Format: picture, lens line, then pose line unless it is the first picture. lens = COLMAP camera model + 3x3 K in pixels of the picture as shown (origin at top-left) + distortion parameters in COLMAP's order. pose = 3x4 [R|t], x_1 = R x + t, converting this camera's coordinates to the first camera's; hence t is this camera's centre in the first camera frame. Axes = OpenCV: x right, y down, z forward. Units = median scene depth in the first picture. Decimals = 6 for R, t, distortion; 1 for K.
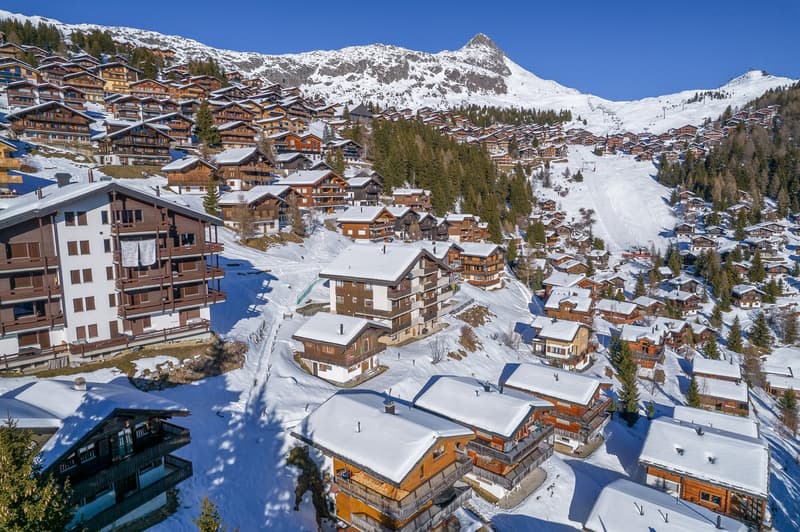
lens RADIAL K [[515.6, 0, 404.5], [0, 515.6, 265.5], [0, 0, 1]] dist [-0.082184, 0.074524]
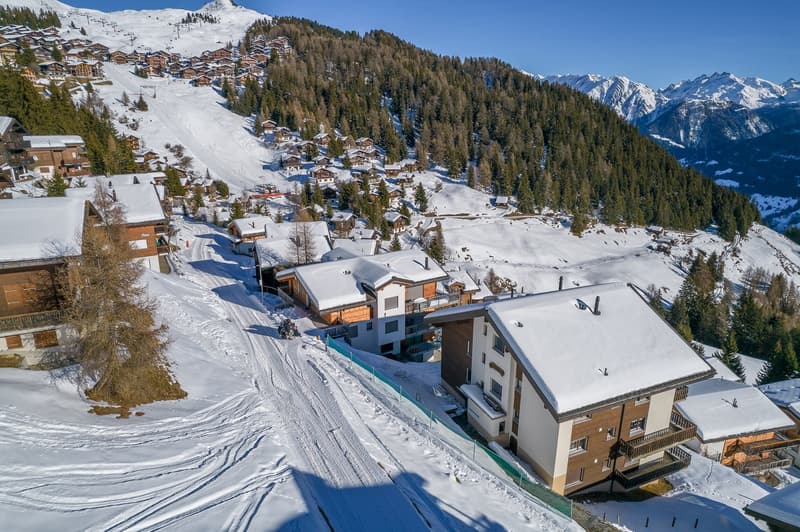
lens RADIAL K [[515.6, 0, 404.5], [0, 515.6, 265.5], [0, 0, 1]] dist [-0.082184, 0.074524]
pose [[0.583298, -0.229240, 0.779239, -0.181359], [0.115166, 0.972997, 0.200033, -0.064548], [-0.804052, -0.026937, 0.593948, 0.309454]]
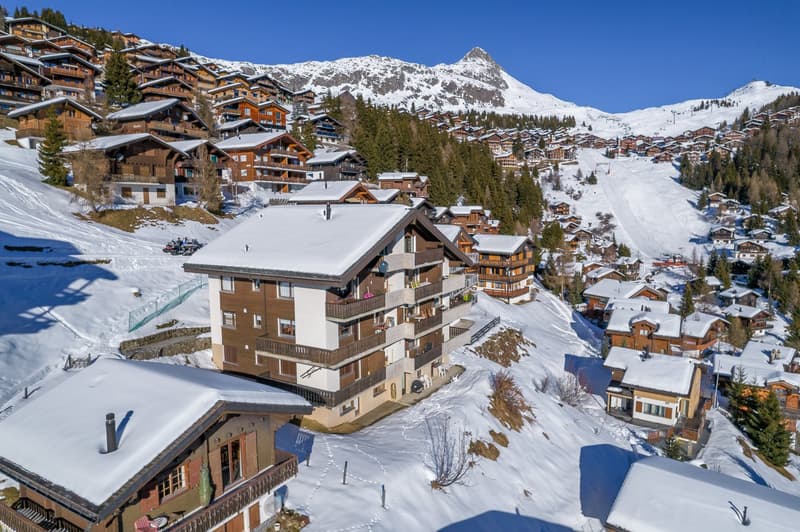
lens RADIAL K [[515.6, 0, 404.5], [0, 515.6, 265.5], [0, 0, 1]] dist [-0.082184, 0.074524]
pose [[0.999977, 0.000122, 0.006710, 0.009344], [0.000089, 0.999503, -0.031533, 0.011431], [-0.006710, 0.031533, 0.999480, 0.195771]]
